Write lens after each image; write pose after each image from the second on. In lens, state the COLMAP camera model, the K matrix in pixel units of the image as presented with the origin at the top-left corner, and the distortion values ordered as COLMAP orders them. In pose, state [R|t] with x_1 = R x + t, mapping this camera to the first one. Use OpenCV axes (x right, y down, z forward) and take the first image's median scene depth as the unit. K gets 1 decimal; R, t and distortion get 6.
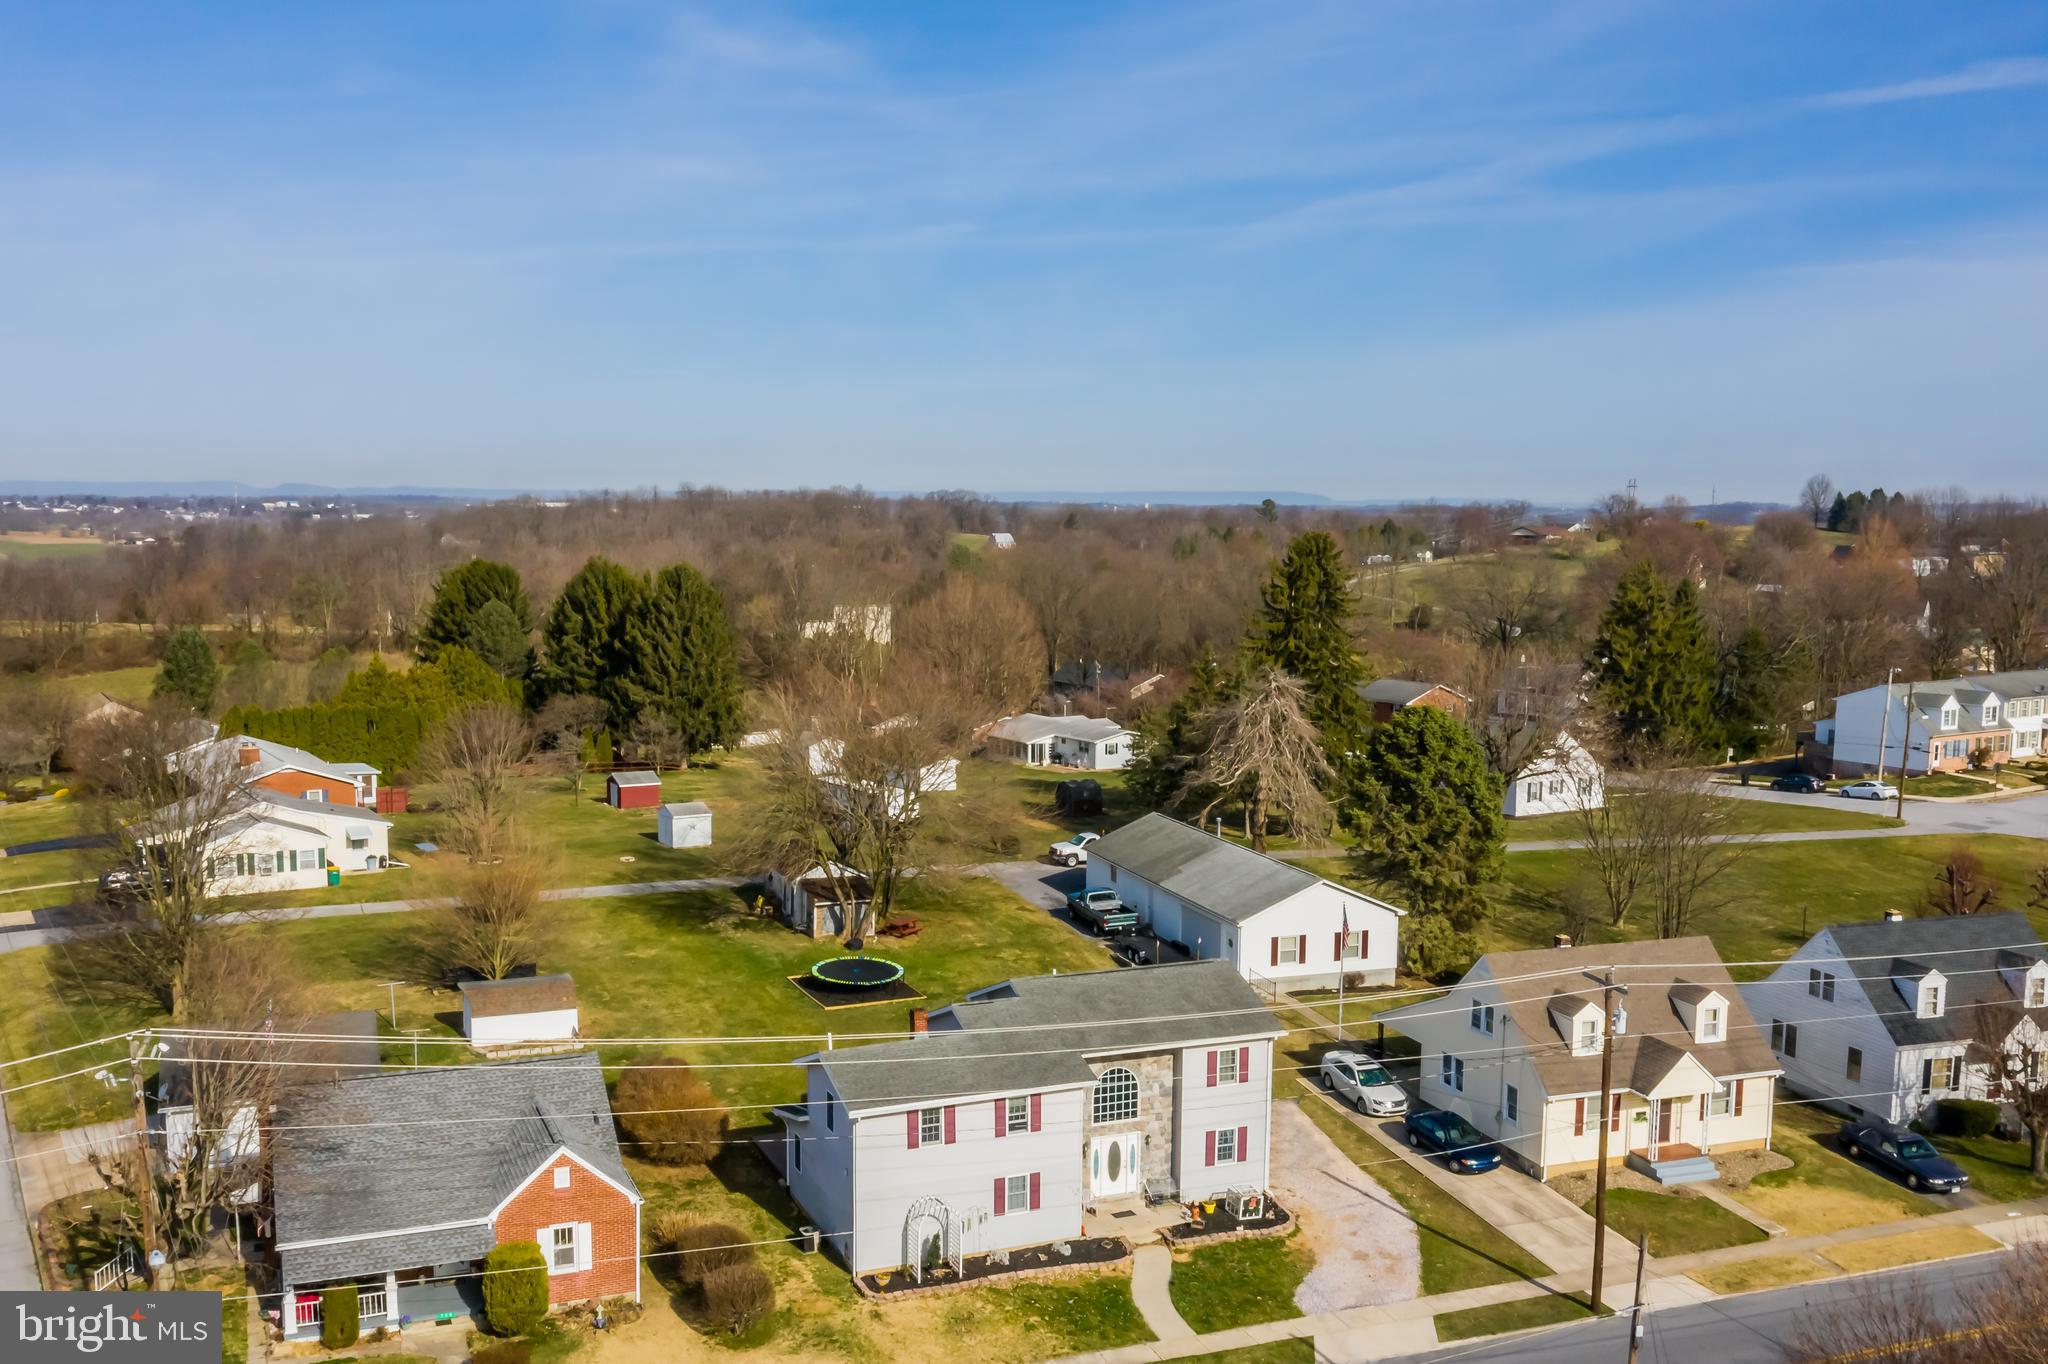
lens RADIAL K [[1747.6, 0, 905.6], [0, 1747.6, 674.7], [0, 0, 1]] dist [-0.020537, -0.008134]
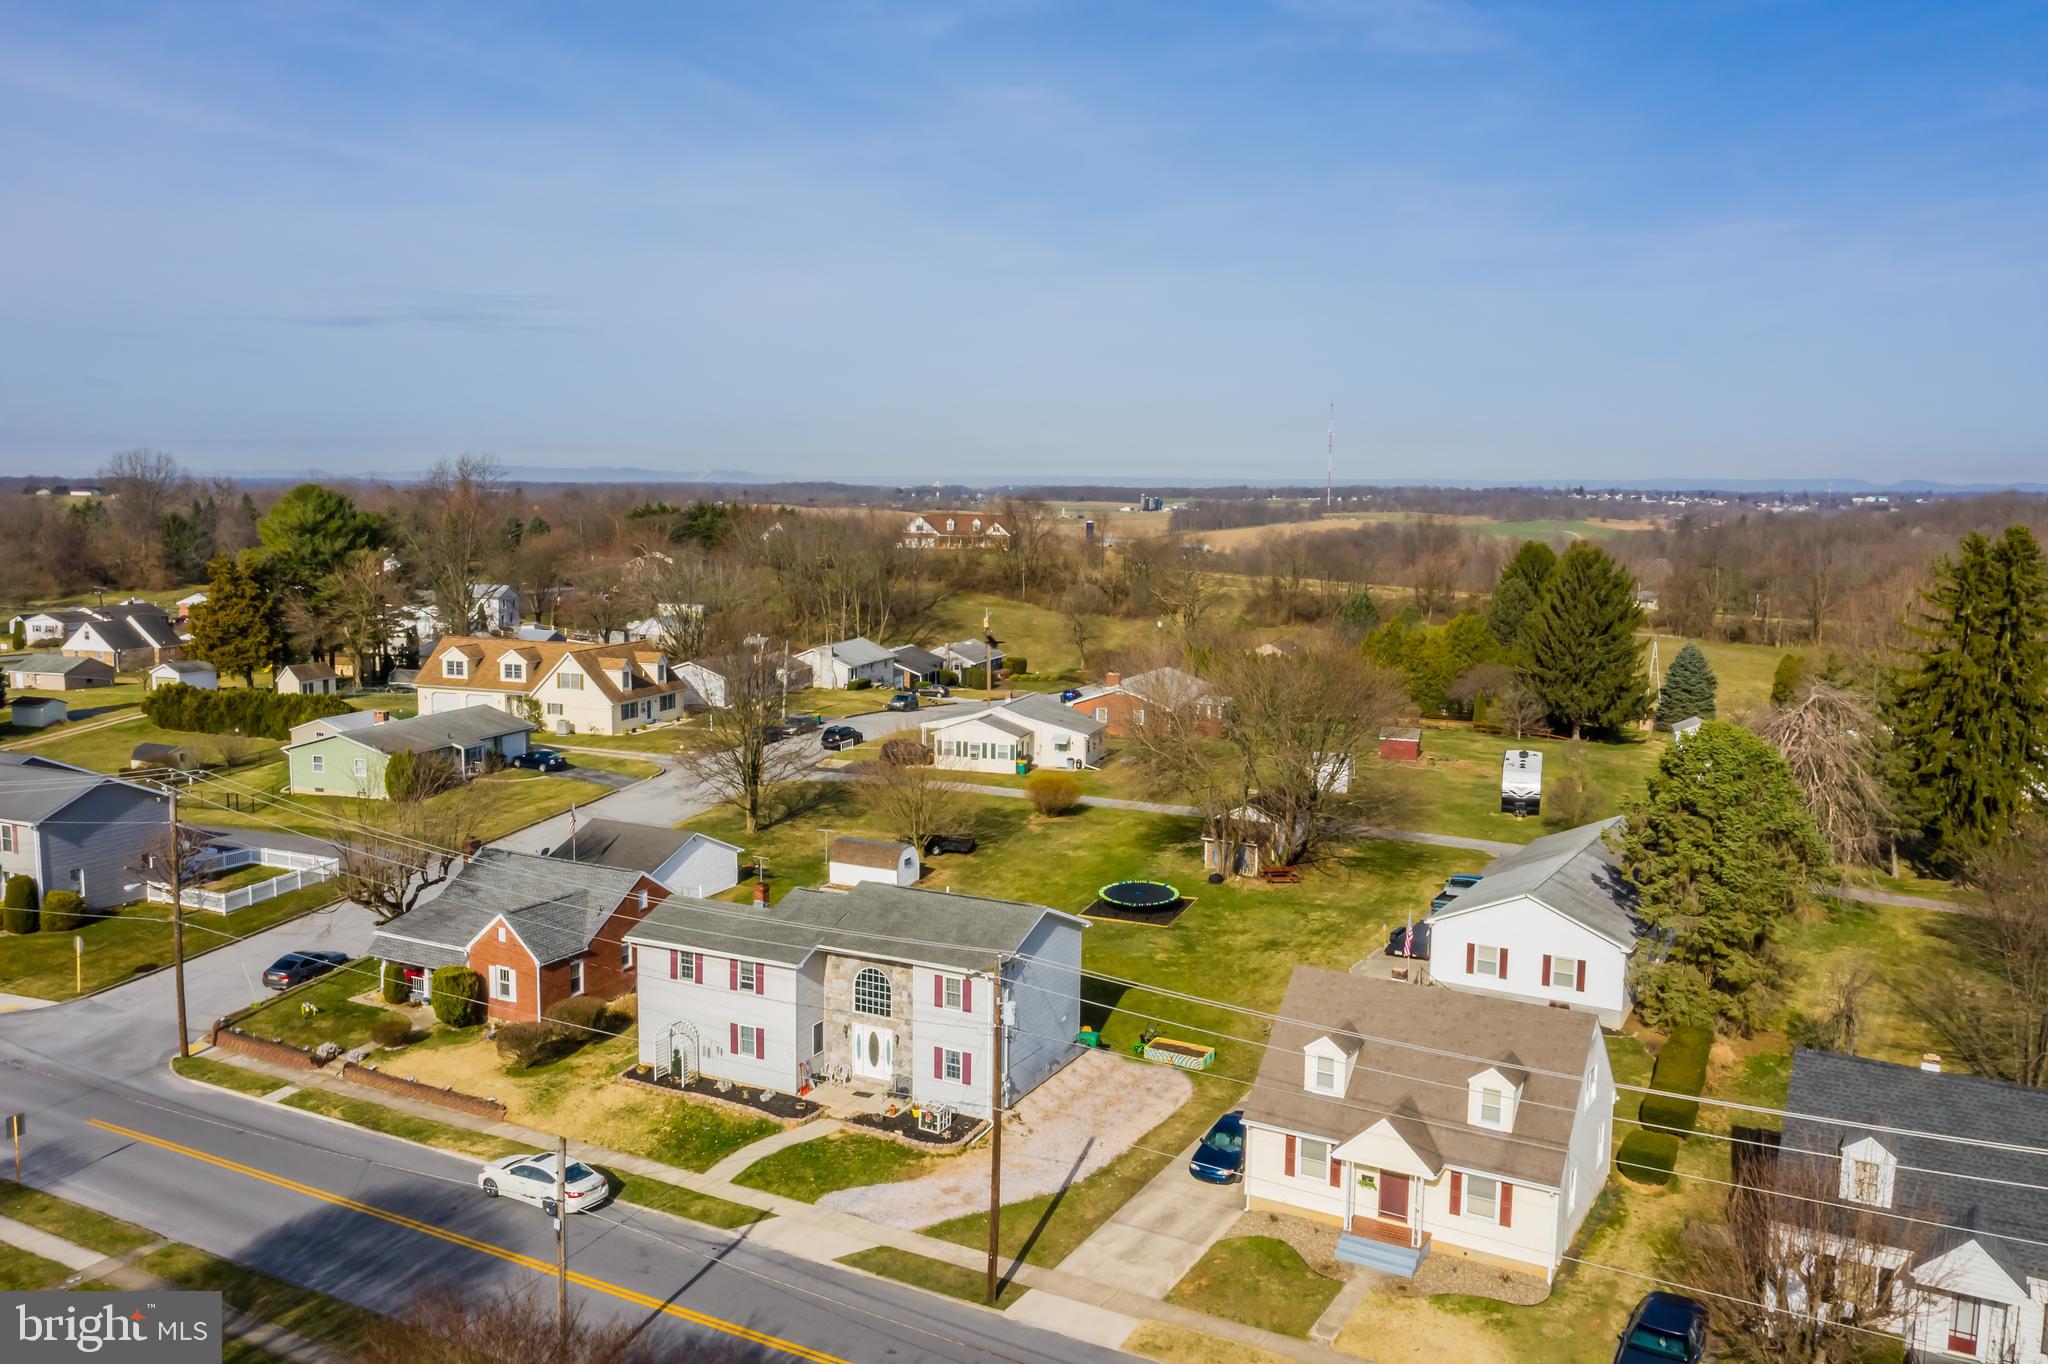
lens RADIAL K [[1495.3, 0, 1024.0], [0, 1495.3, 682.0], [0, 0, 1]] dist [-0.034808, 0.000868]
pose [[0.704285, 0.095876, -0.703414, 0.852326], [-0.077806, 0.995294, 0.057758, -0.025781], [0.705641, 0.014052, 0.708430, 0.369333]]
